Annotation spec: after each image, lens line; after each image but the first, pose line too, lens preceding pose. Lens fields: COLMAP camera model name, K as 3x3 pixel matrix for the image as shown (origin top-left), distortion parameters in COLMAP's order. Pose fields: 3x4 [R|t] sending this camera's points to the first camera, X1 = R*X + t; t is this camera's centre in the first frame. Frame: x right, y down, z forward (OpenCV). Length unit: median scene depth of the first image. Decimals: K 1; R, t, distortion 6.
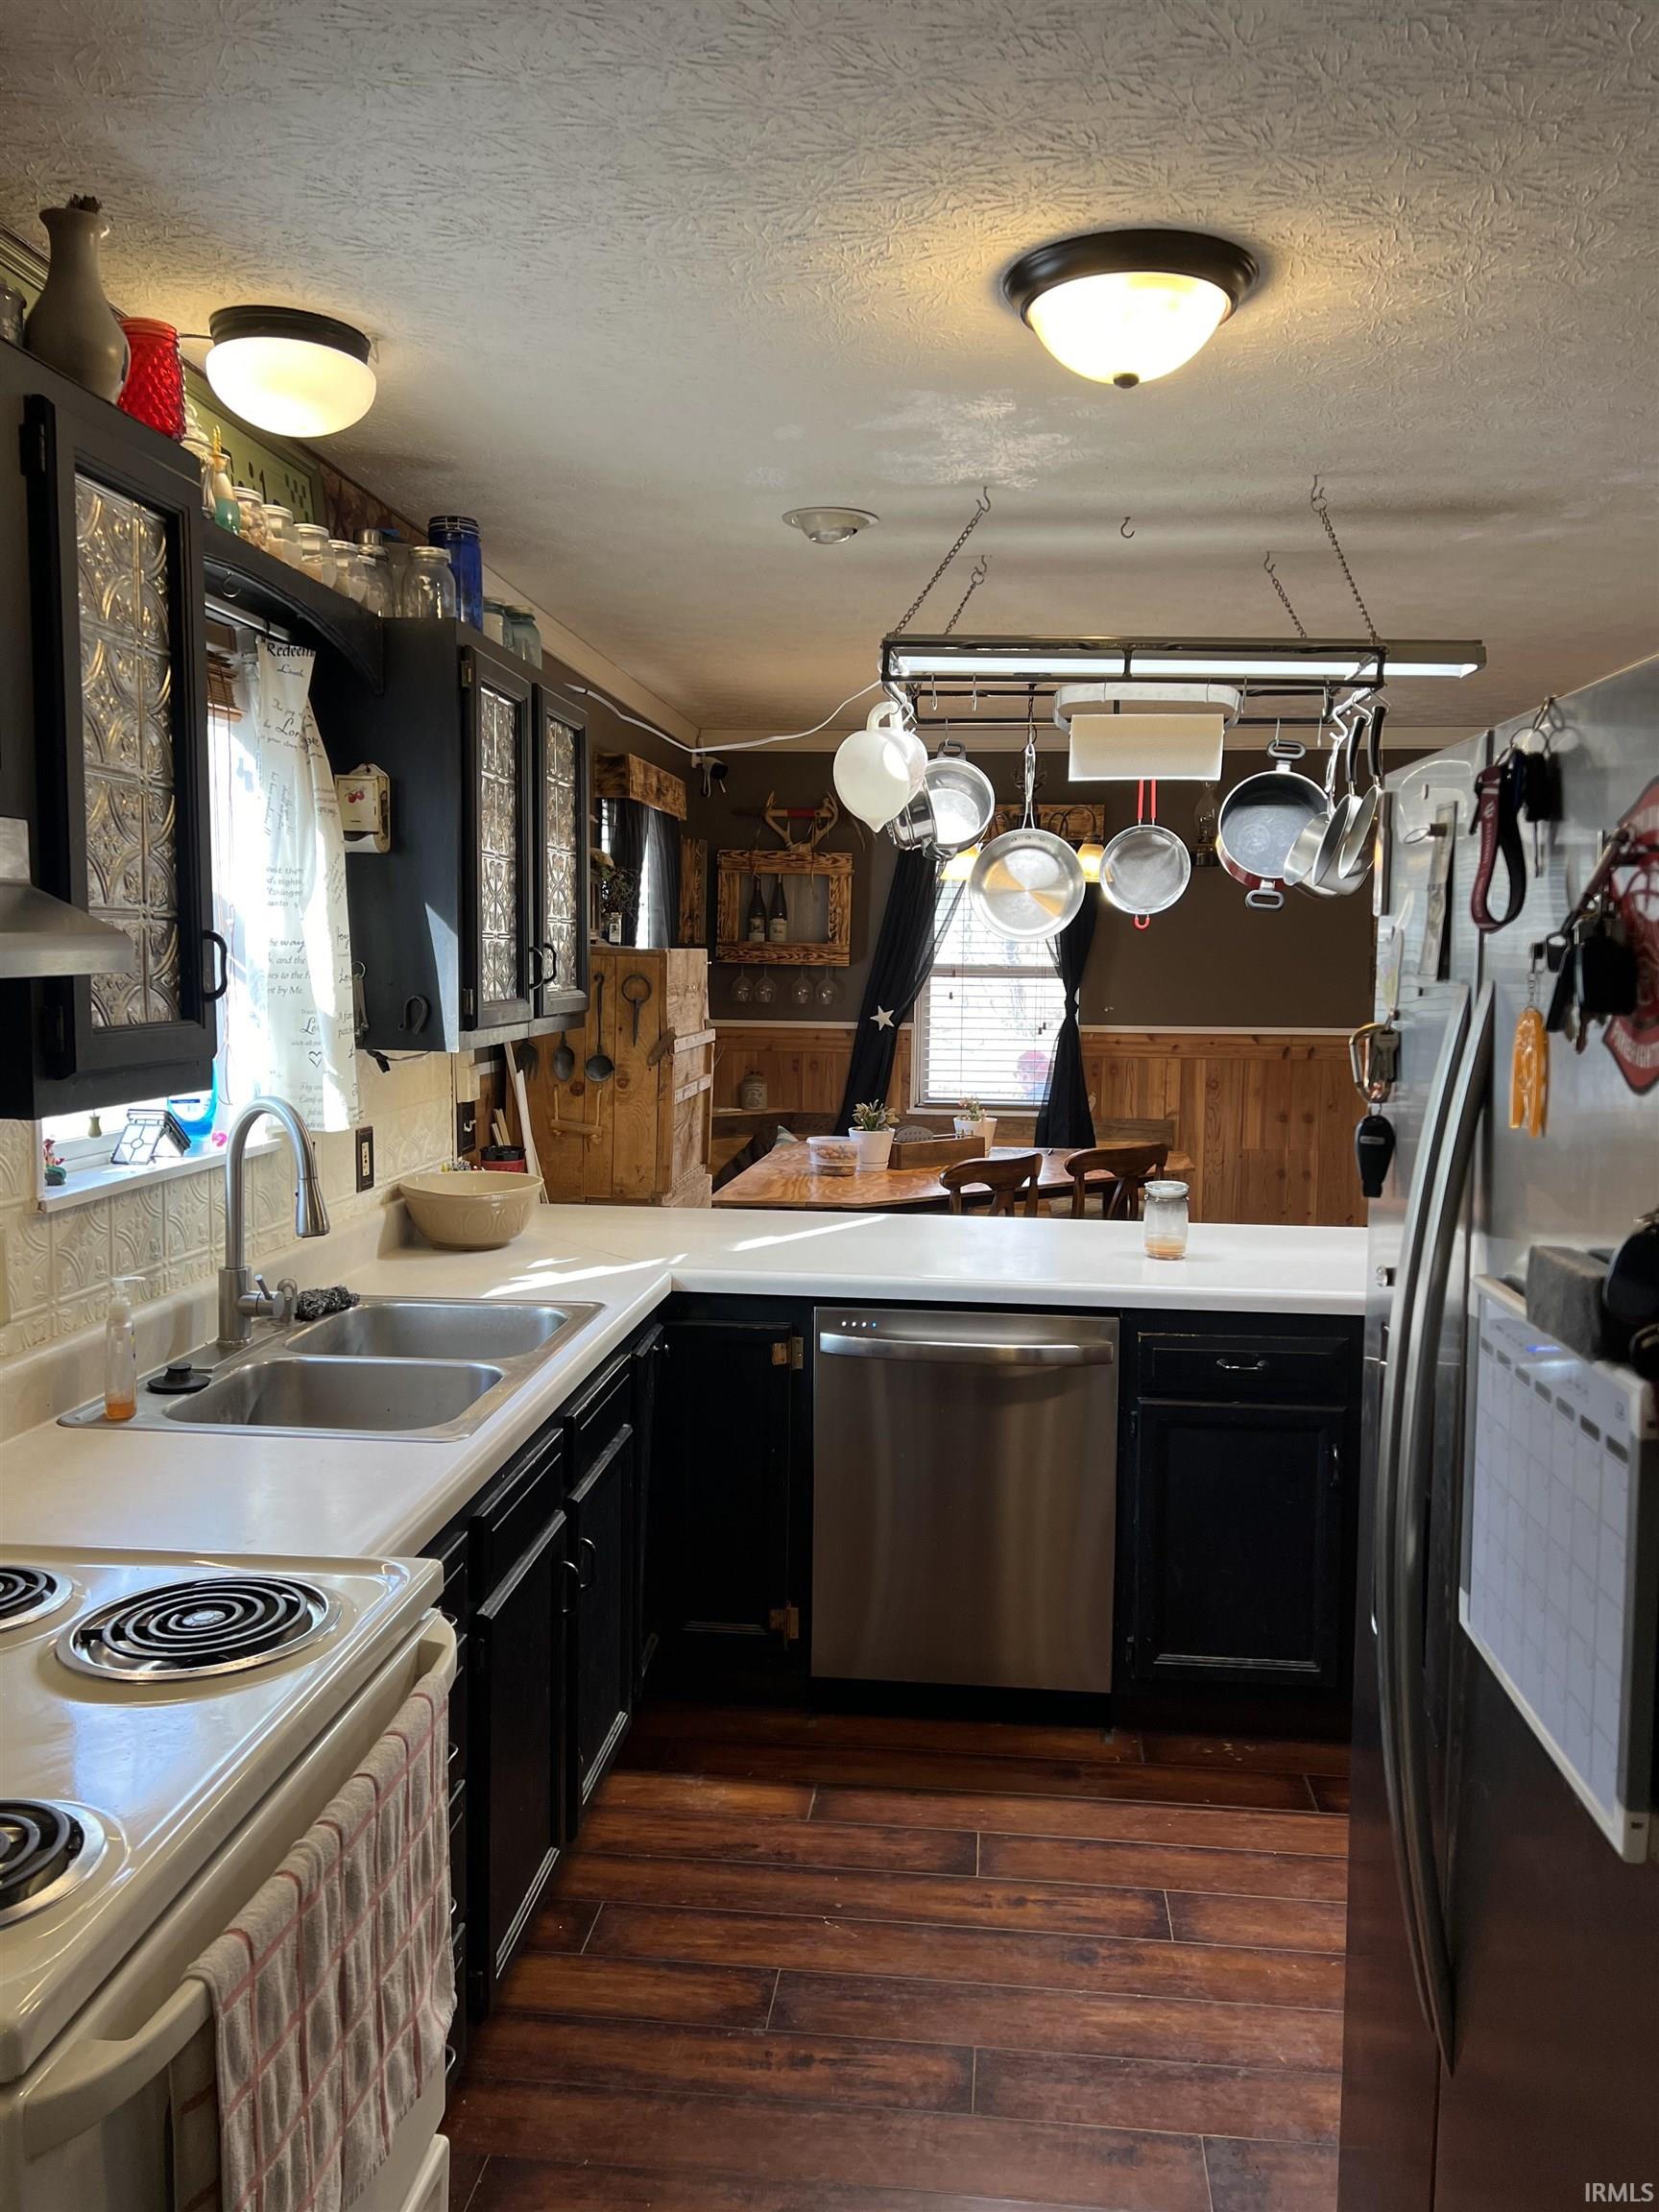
lens RADIAL K [[1667.7, 0, 845.2], [0, 1667.7, 1110.3], [0, 0, 1]] dist [-0.013195, 0.003319]
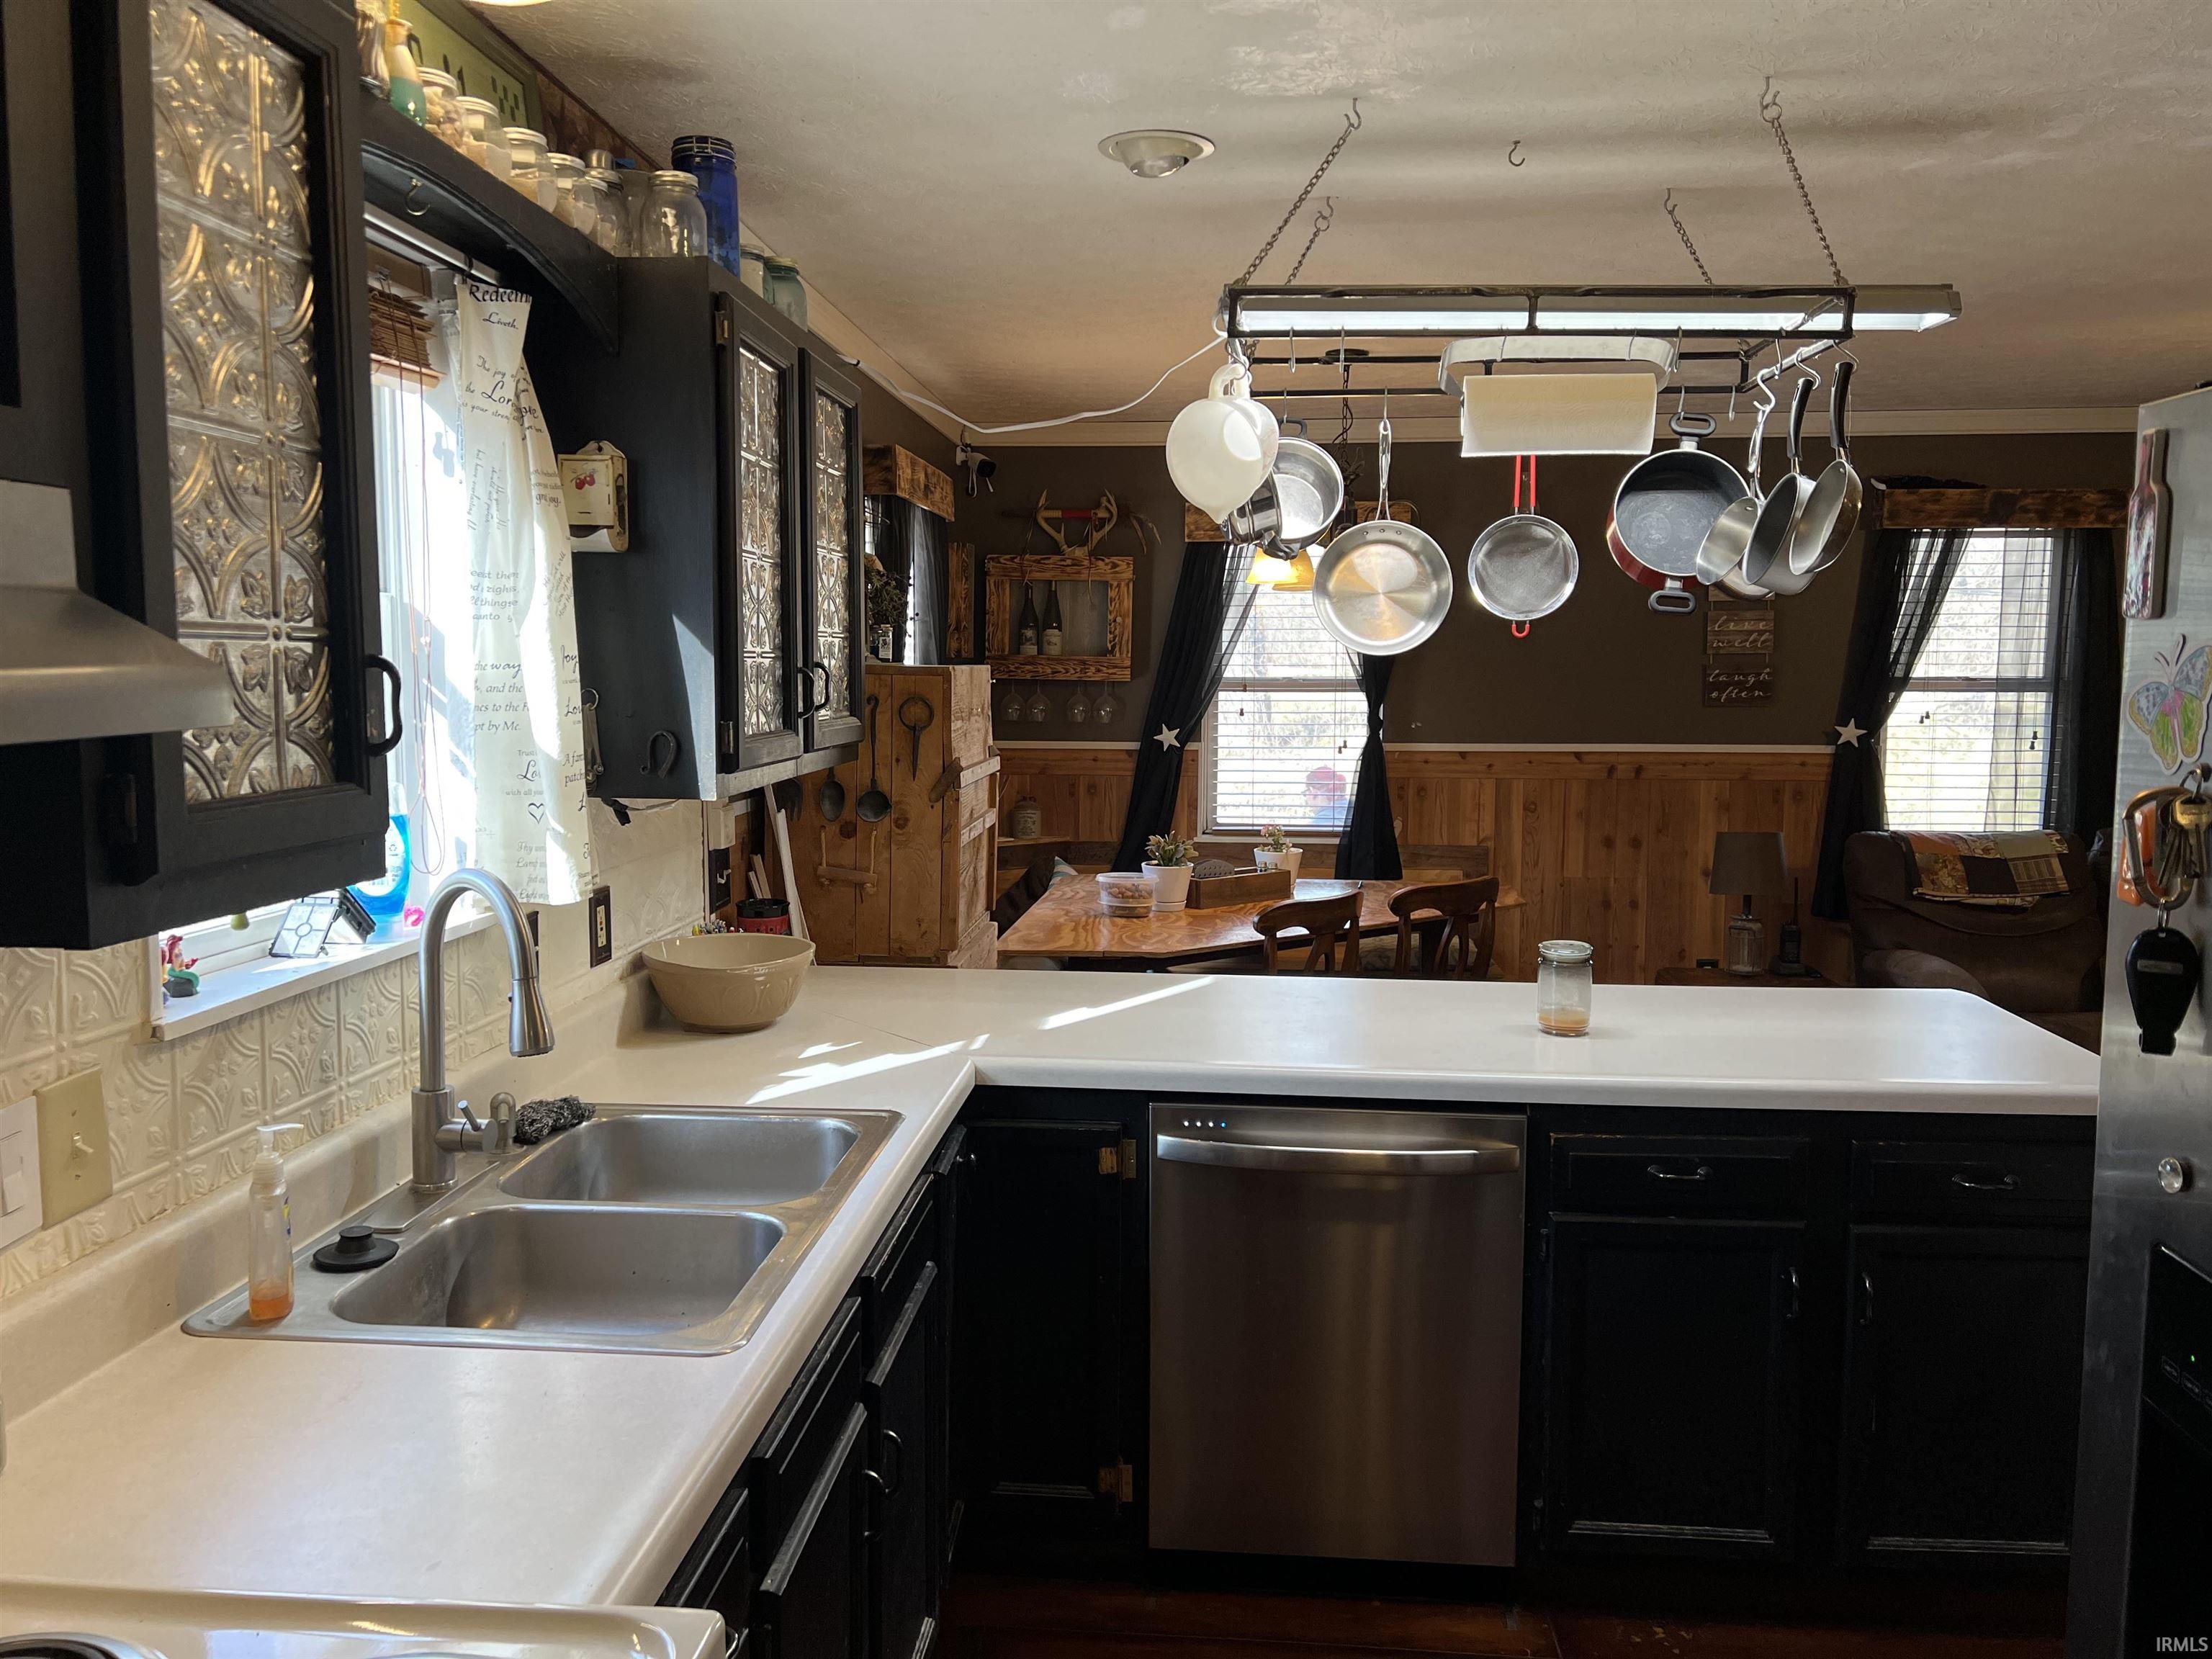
lens RADIAL K [[1667.7, 0, 1090.7], [0, 1667.7, 818.4], [0, 0, 1]] dist [-0.013195, 0.003319]
pose [[0.999943, -0.009565, 0.004746, -0.051147], [0.009570, 0.999954, -0.001030, -0.021789], [-0.004736, 0.001075, 0.999988, 0.181833]]
